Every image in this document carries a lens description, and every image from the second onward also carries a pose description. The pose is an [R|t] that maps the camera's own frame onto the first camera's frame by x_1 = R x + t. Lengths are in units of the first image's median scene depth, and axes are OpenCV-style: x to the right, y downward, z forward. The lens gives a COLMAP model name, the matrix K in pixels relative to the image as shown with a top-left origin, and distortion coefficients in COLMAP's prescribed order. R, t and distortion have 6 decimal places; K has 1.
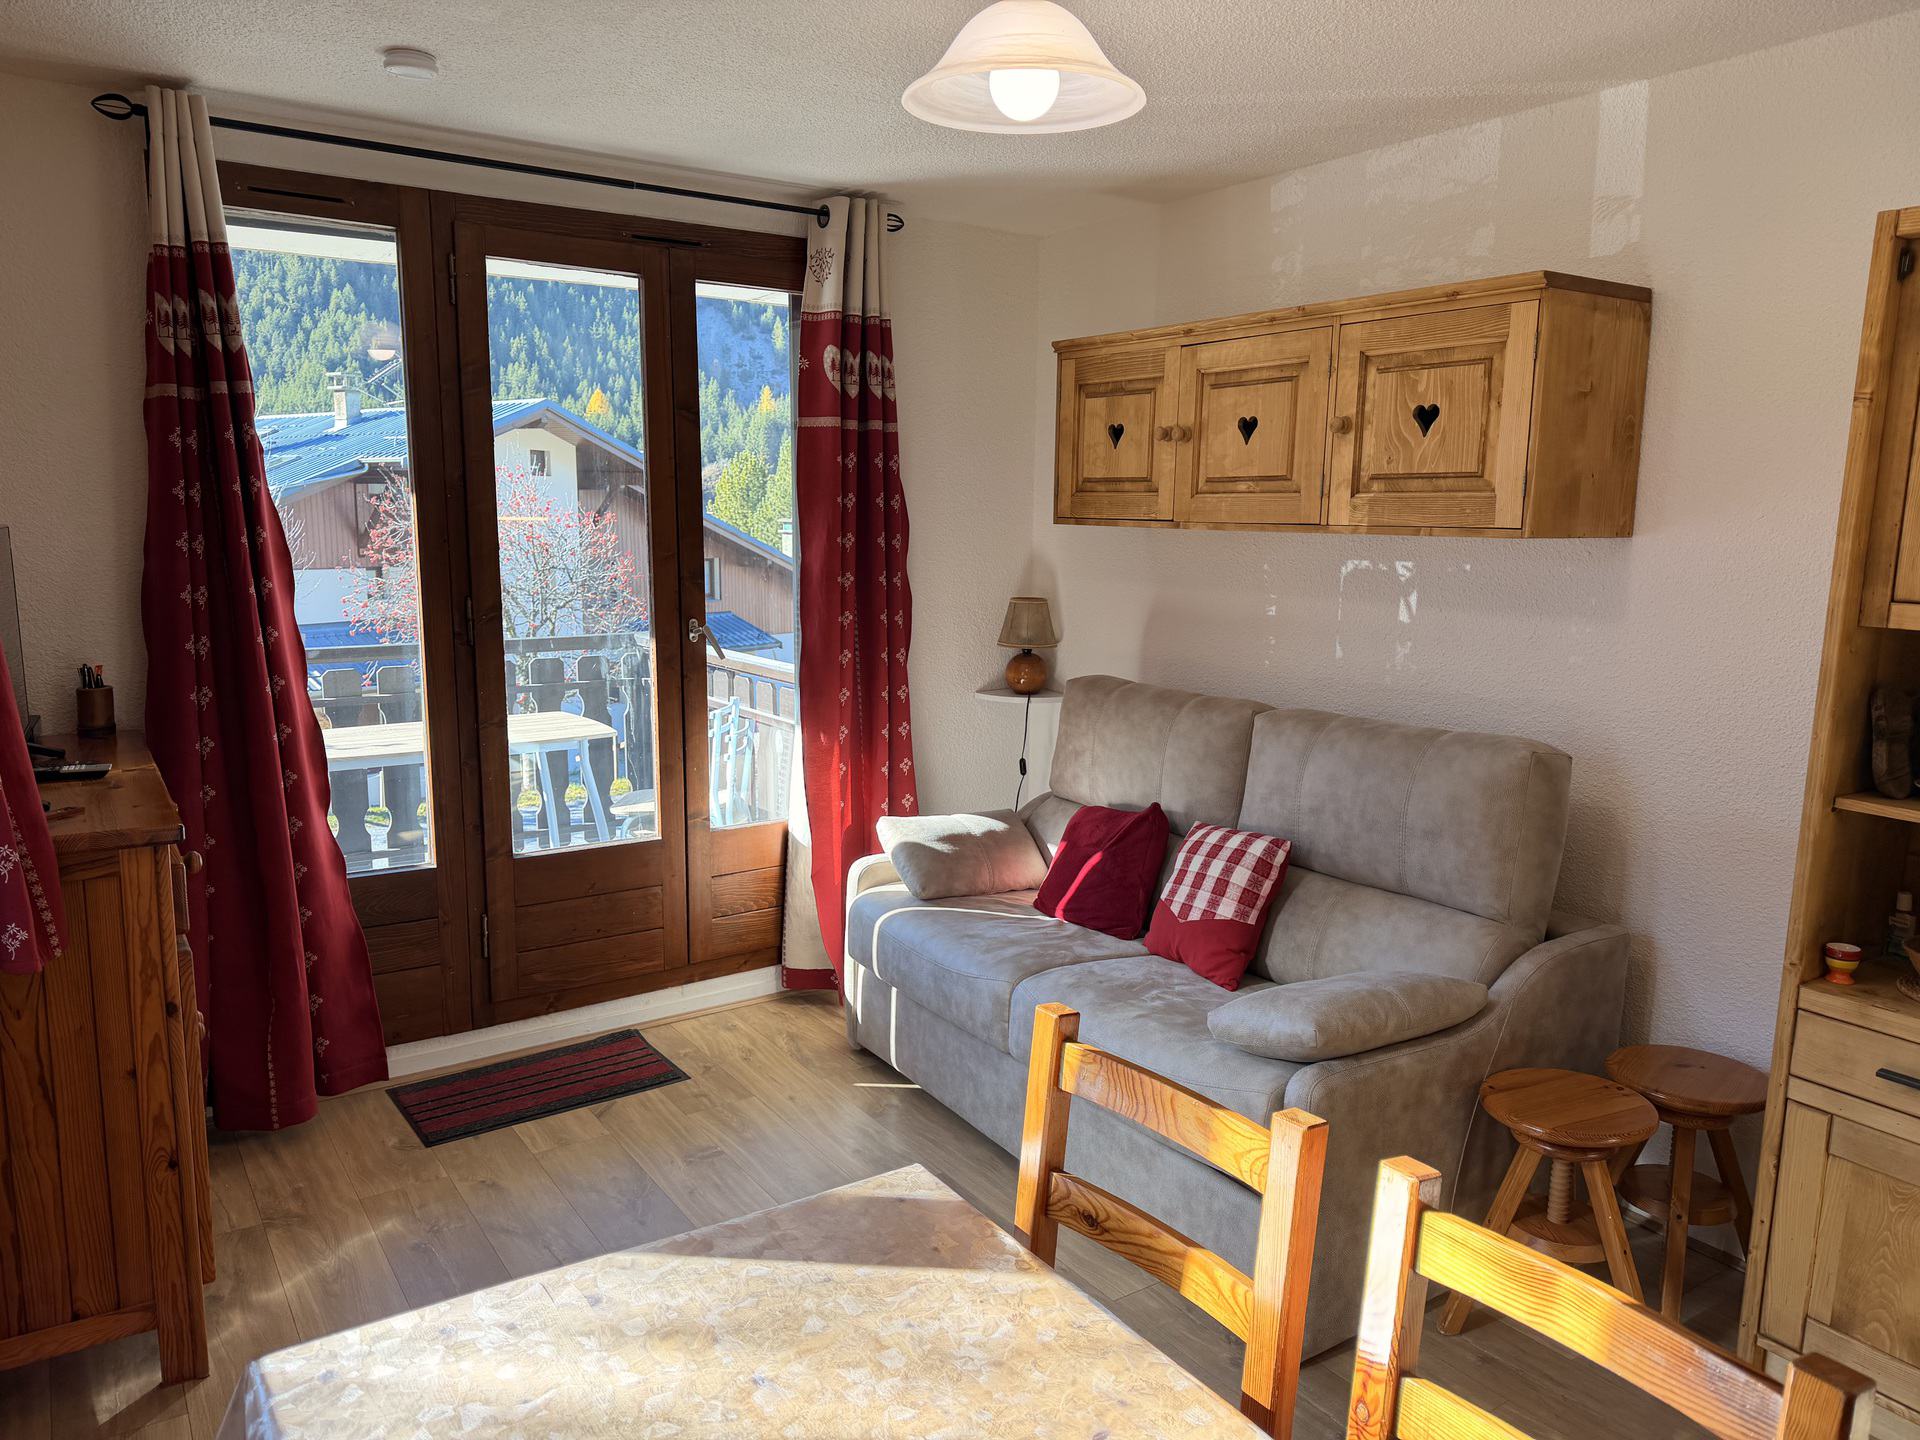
lens RADIAL K [[1350.6, 0, 960.0], [0, 1350.6, 720.0], [0, 0, 1]] dist [0.073864, -0.075481]
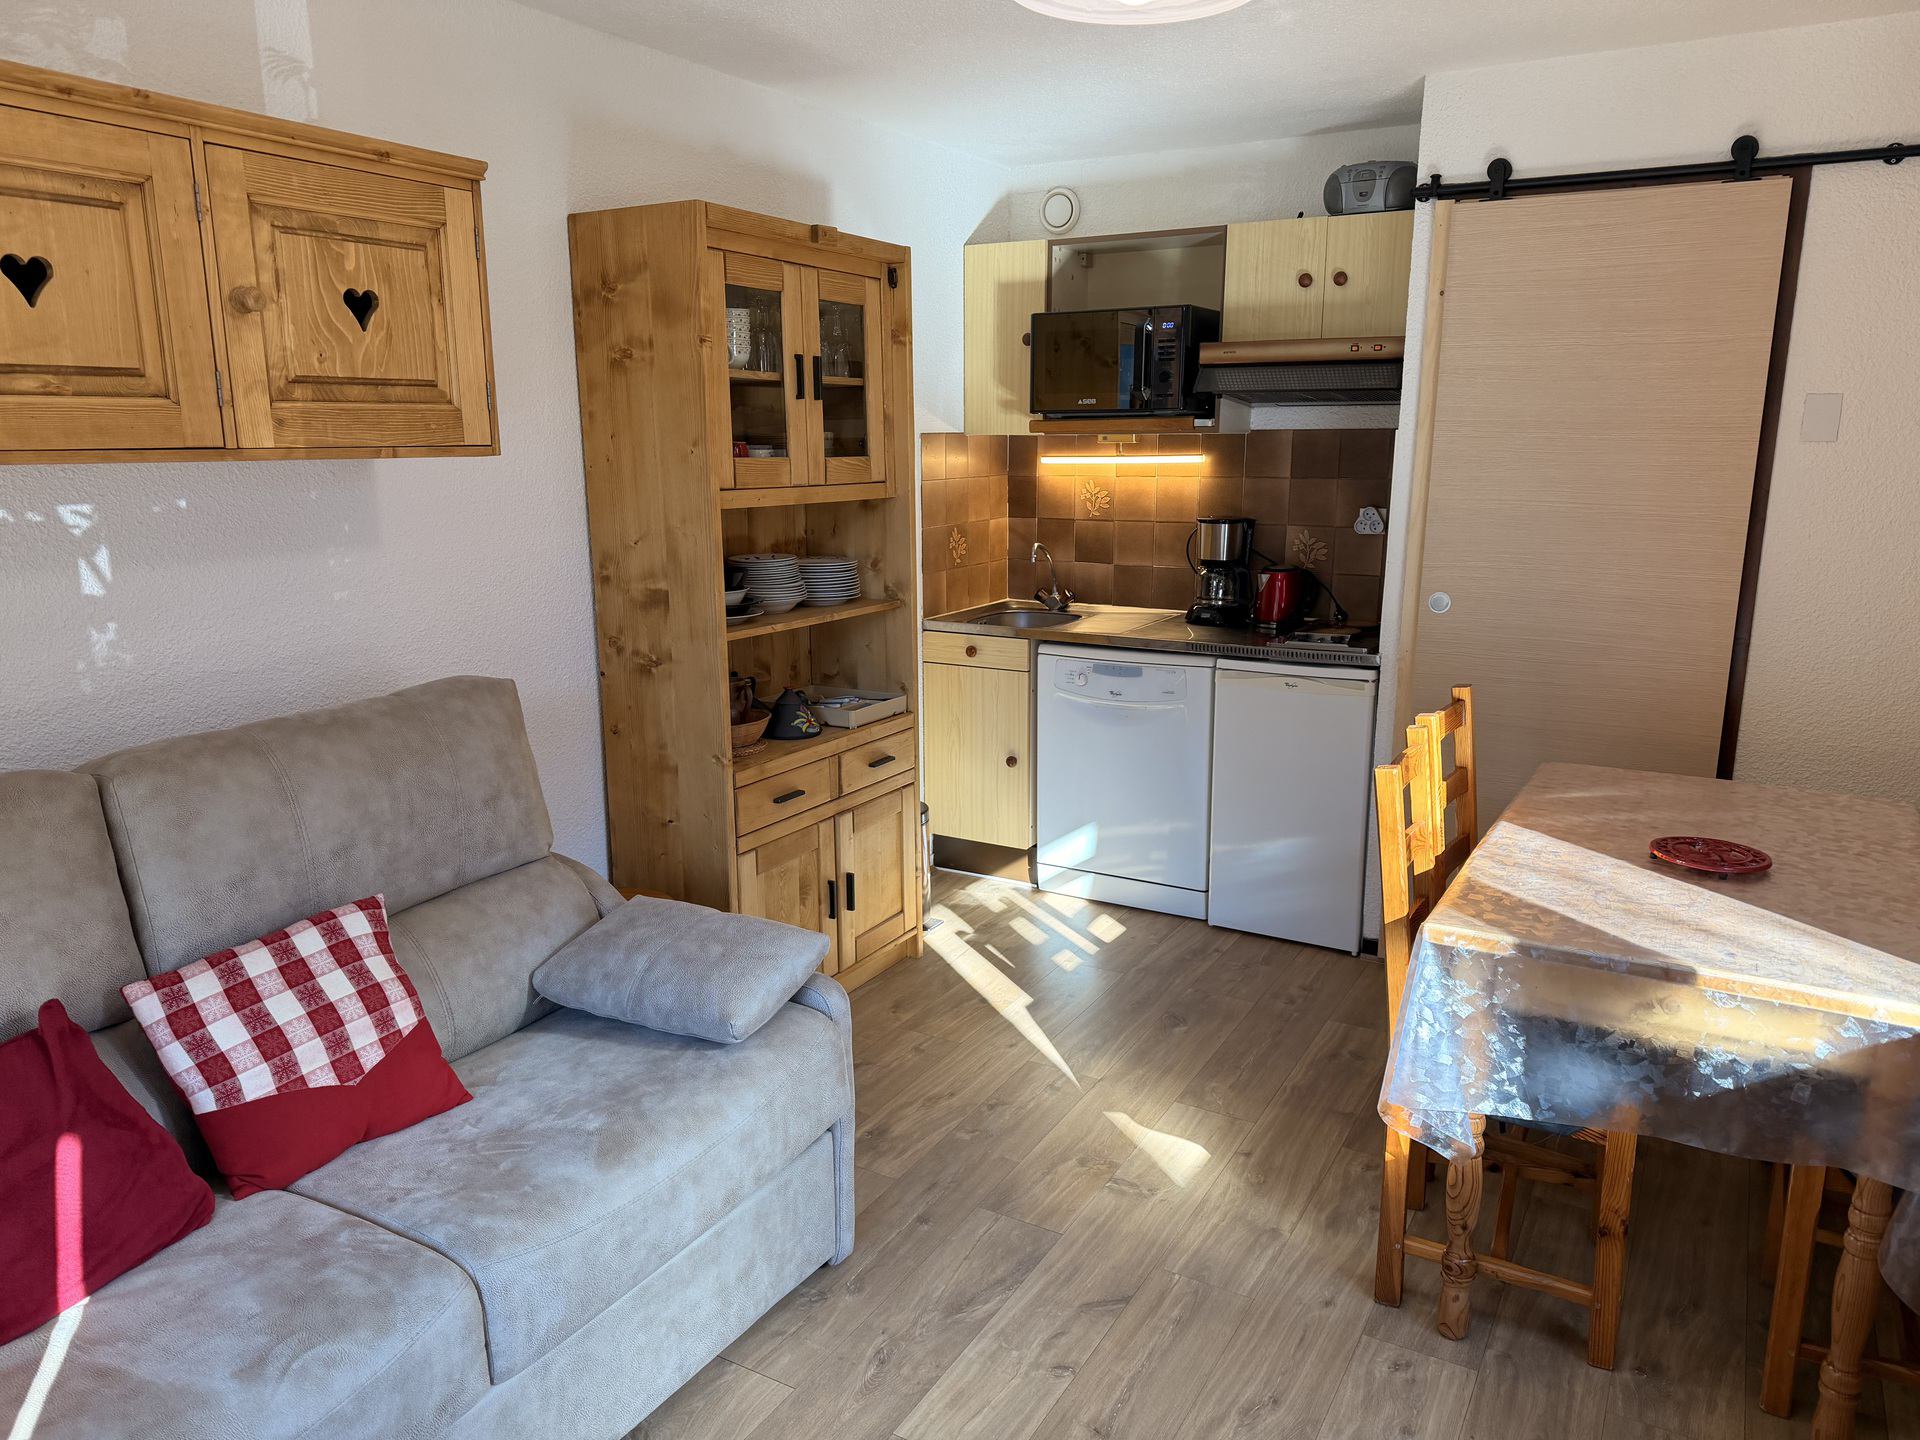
lens RADIAL K [[1350.6, 0, 960.0], [0, 1350.6, 720.0], [0, 0, 1]] dist [0.073864, -0.075481]
pose [[-0.441142, -0.198464, 0.875218, -0.502923], [0.139281, 0.948284, 0.285235, -0.160212], [-0.886563, 0.247730, -0.390685, 0.983453]]
